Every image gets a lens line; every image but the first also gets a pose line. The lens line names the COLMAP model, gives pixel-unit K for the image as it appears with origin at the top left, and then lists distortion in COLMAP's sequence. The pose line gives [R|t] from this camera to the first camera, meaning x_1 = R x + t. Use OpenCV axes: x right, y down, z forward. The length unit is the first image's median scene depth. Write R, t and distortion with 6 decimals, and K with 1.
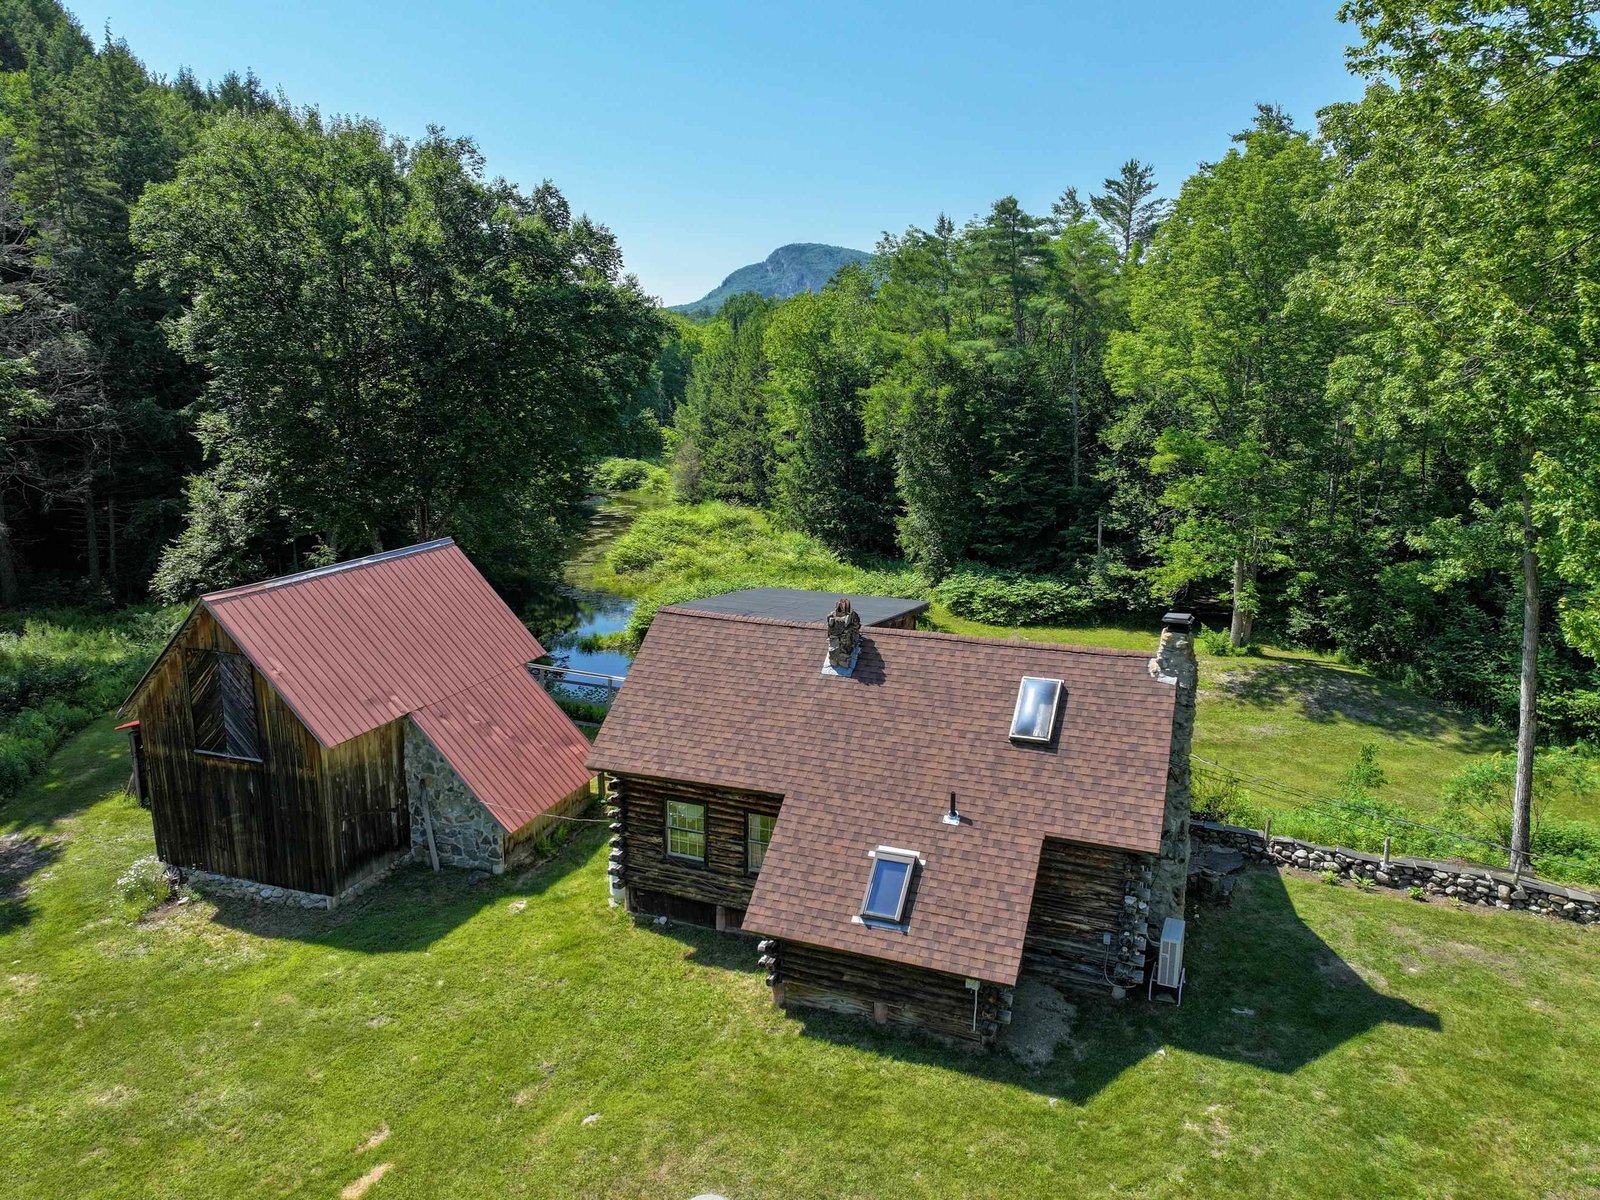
lens RADIAL K [[1121.1, 0, 802.0], [0, 1121.1, 596.6], [0, 0, 1]] dist [0.003534, 0.012337]
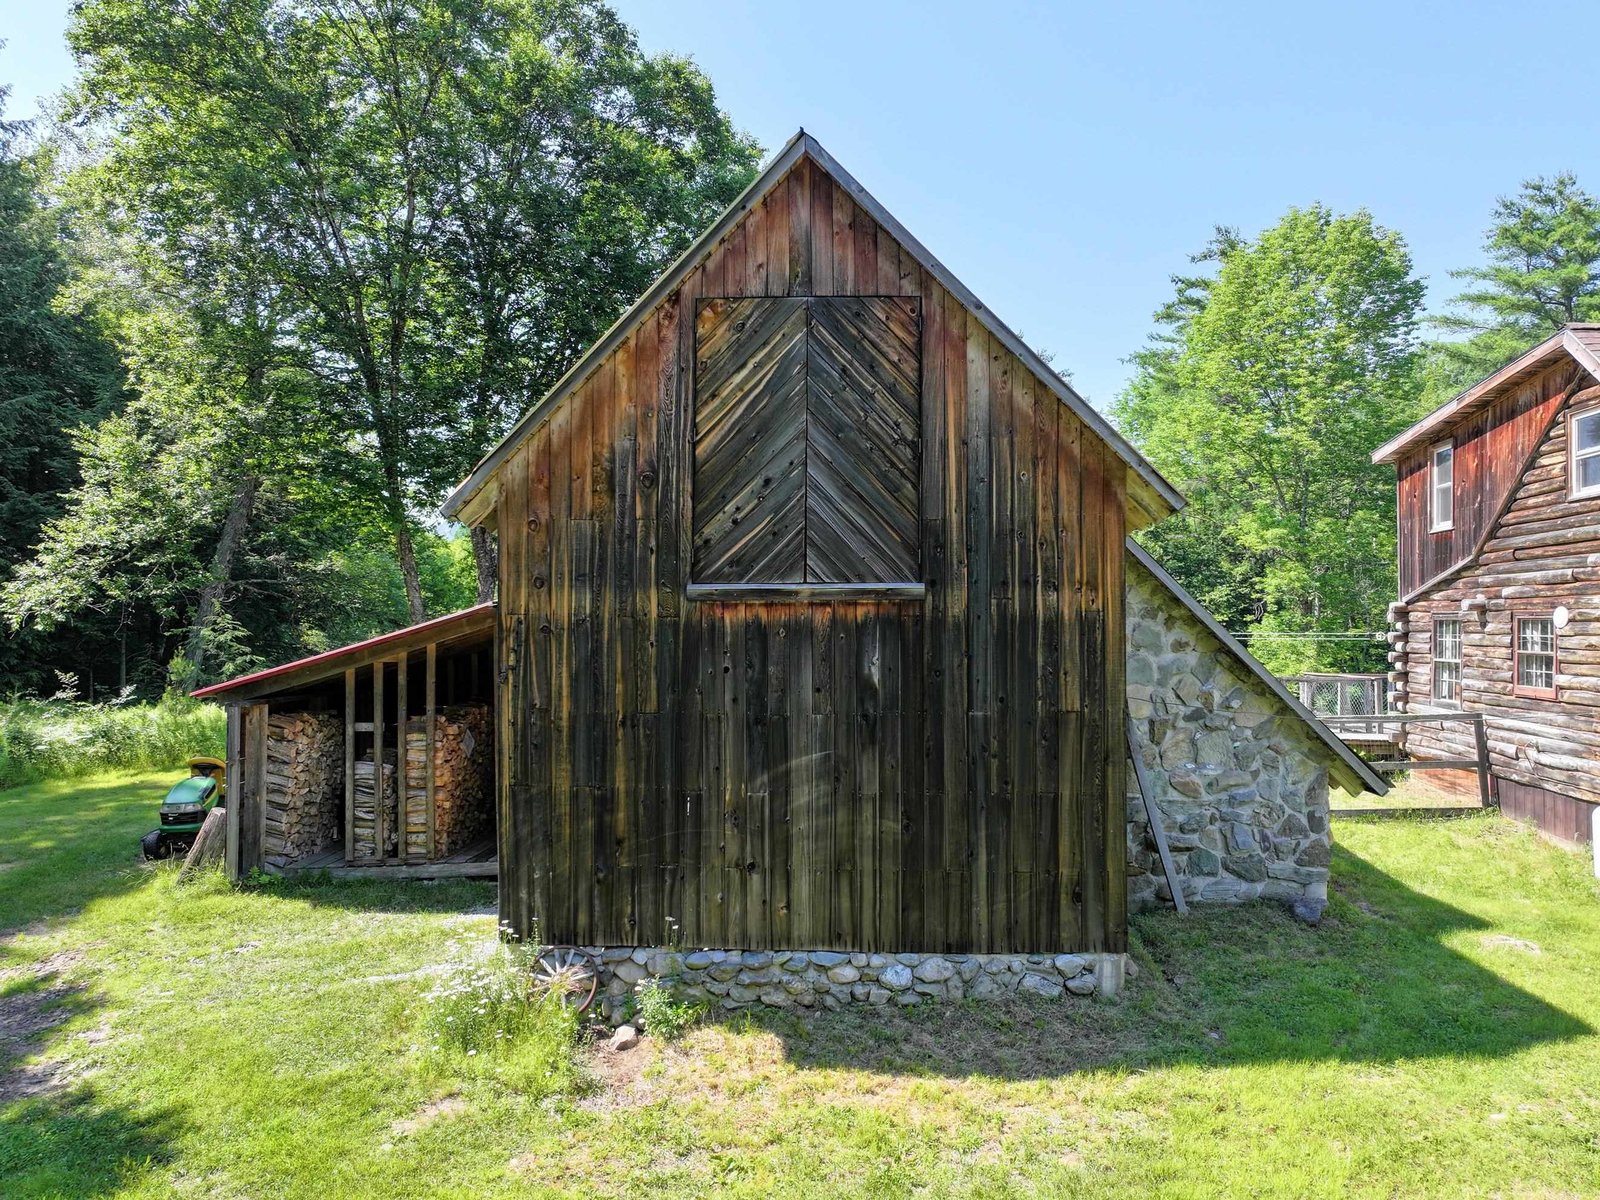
lens RADIAL K [[1131.5, 0, 799.4], [0, 1131.5, 609.2], [0, 0, 1]] dist [0.005361, 0.005562]
pose [[0.959808, 0.000458, 0.280658, -0.590183], [0.062237, 0.974753, -0.214434, 0.218514], [-0.273670, 0.223283, 0.935547, 0.624745]]
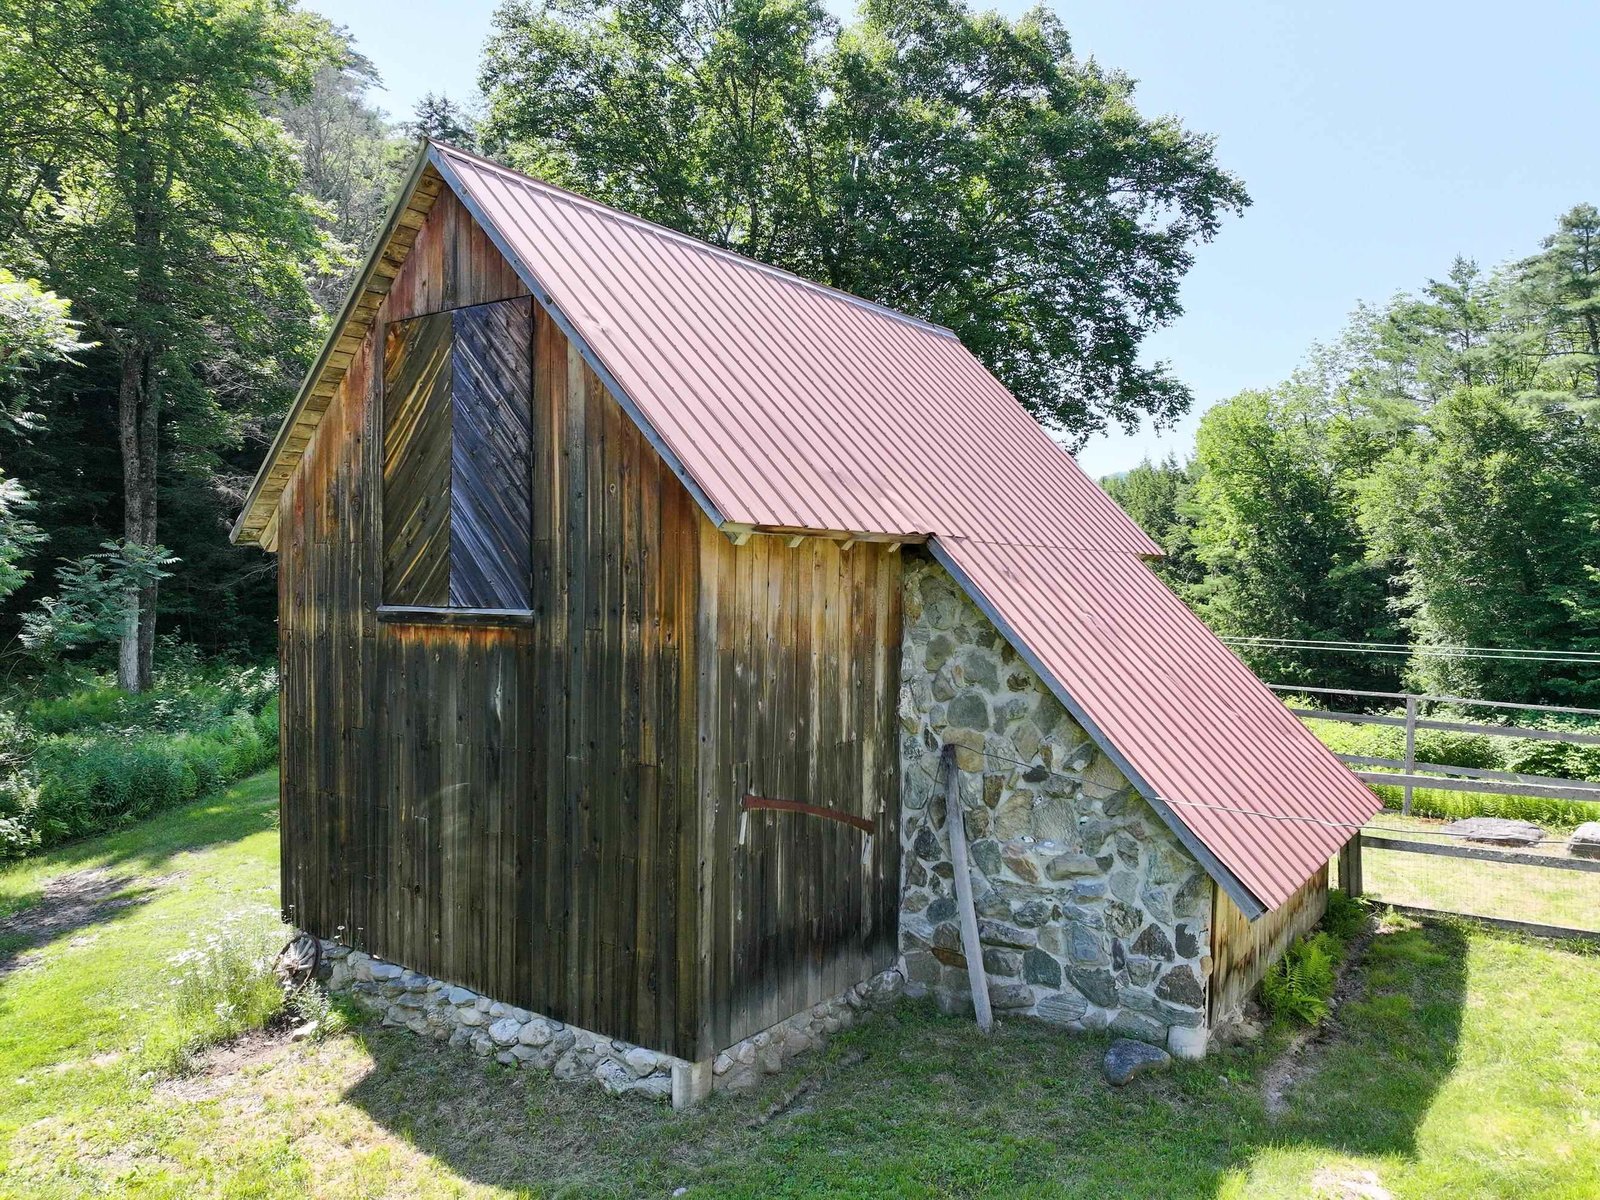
lens RADIAL K [[1128.8, 0, 807.0], [0, 1128.8, 592.3], [0, 0, 1]] dist [-0.011034, 0.025479]
pose [[0.962538, 0.007388, -0.271048, -0.290831], [-0.062210, 0.978981, -0.194234, 0.189848], [0.263916, 0.203819, 0.942765, 0.659258]]
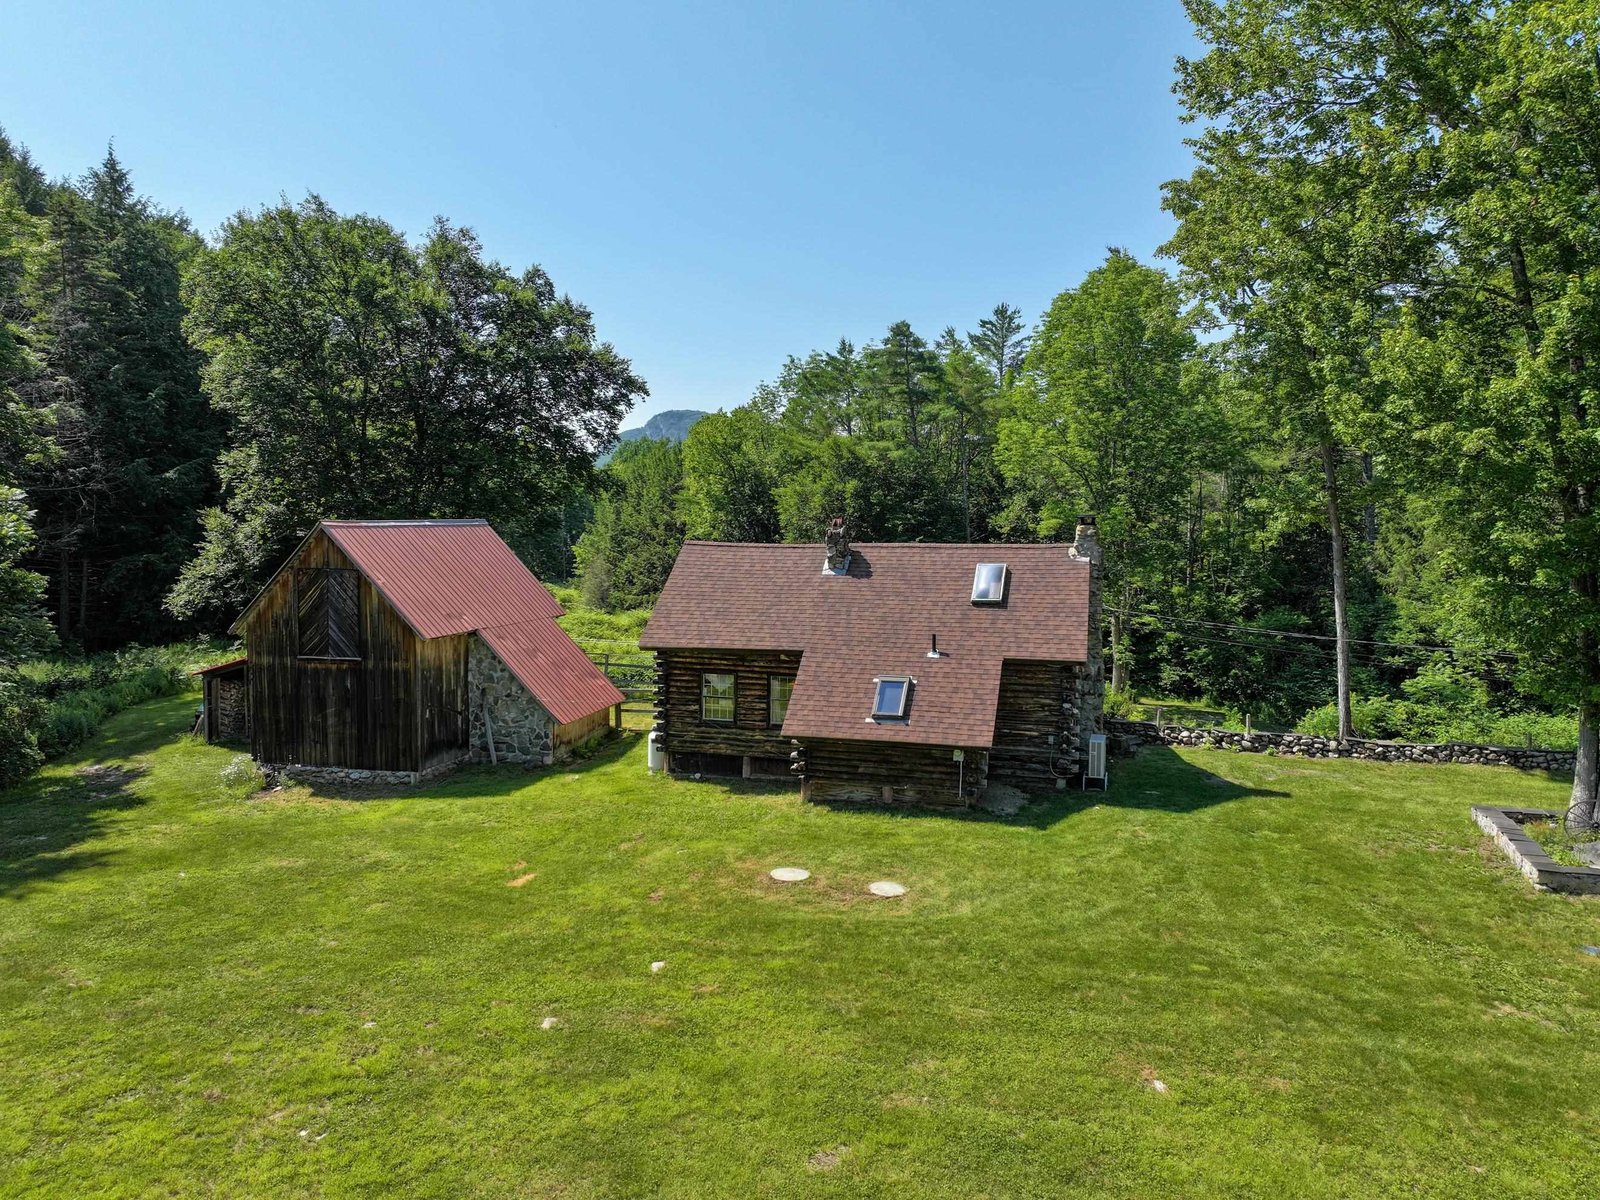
lens RADIAL K [[1121.4, 0, 800.0], [0, 1121.4, 600.0], [0, 0, 1]] dist [0.009985, 0.002955]
pose [[0.994302, -0.005167, 0.106473, -0.129860], [0.019914, 0.990244, -0.137913, 0.245408], [-0.104722, 0.139248, 0.984705, -0.240731]]
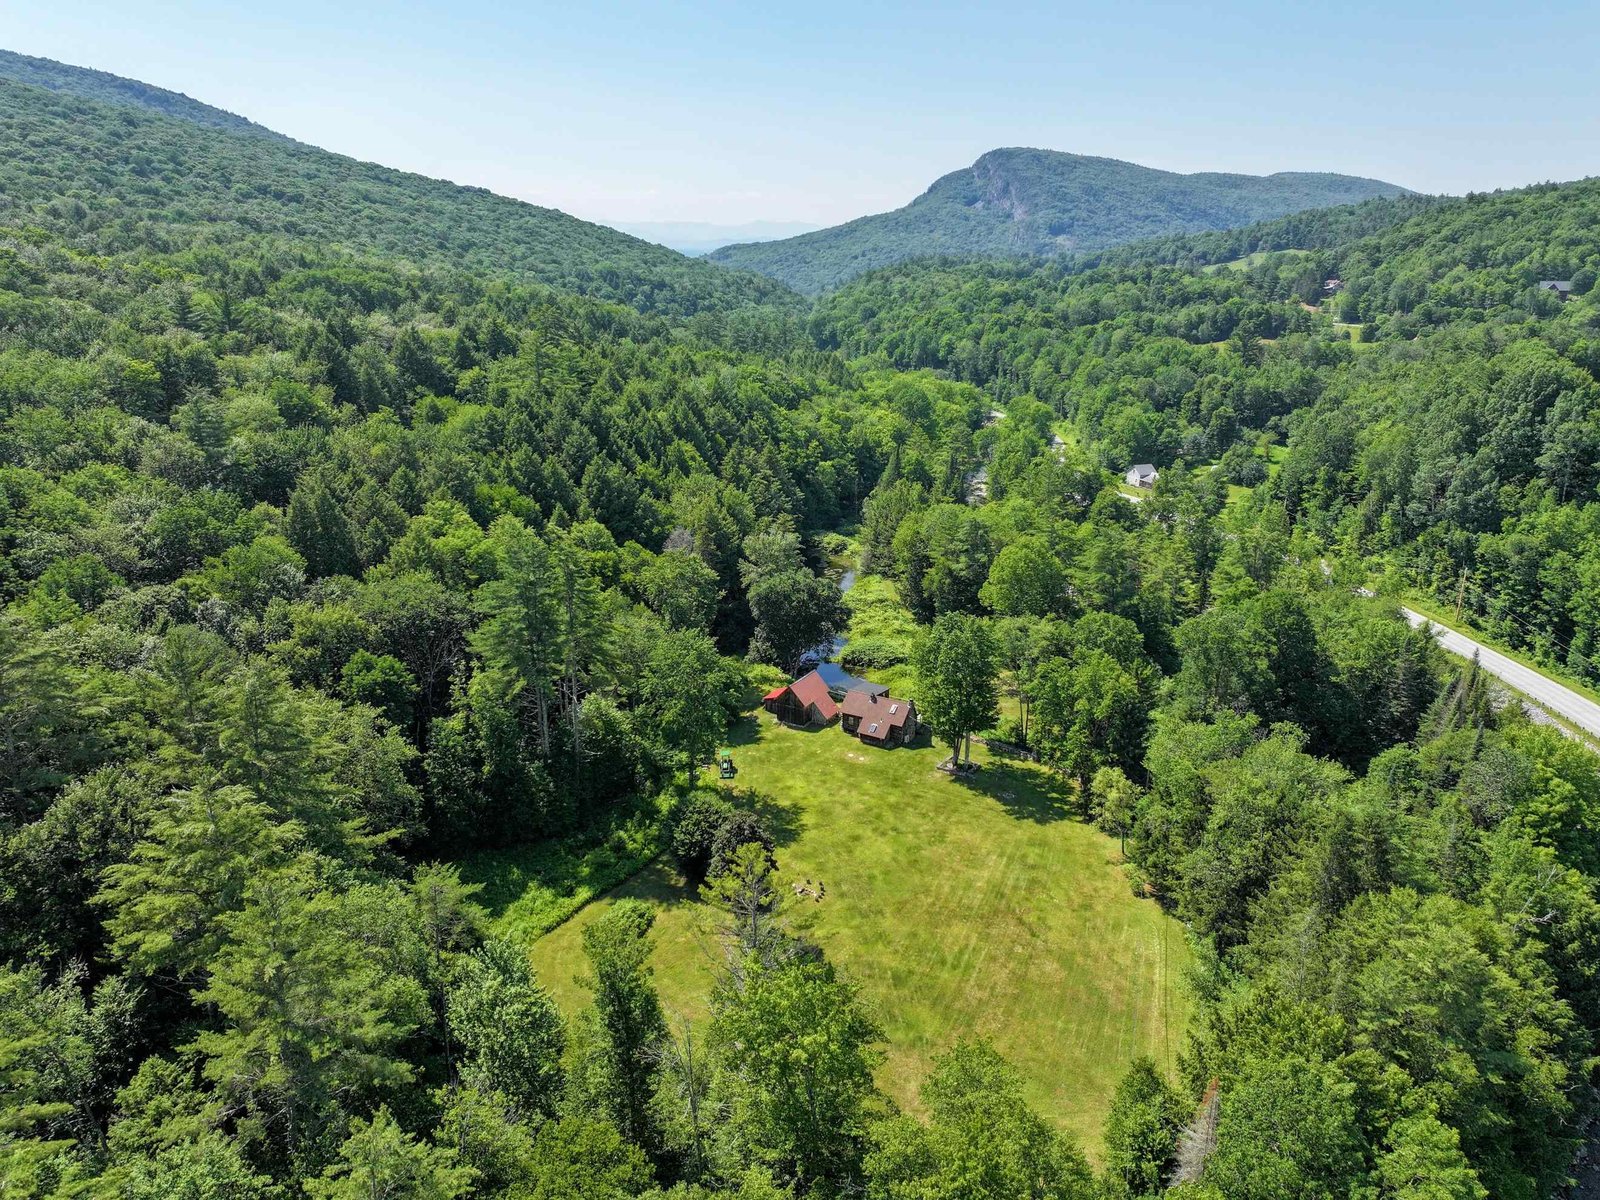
lens RADIAL K [[1121.1, 0, 802.0], [0, 1121.1, 596.6], [0, 0, 1]] dist [0.003534, 0.012337]
pose [[0.984507, 0.053077, -0.167118, 0.723884], [-0.036836, 0.994422, 0.098829, -1.246059], [0.171432, -0.091142, 0.980971, -5.872167]]
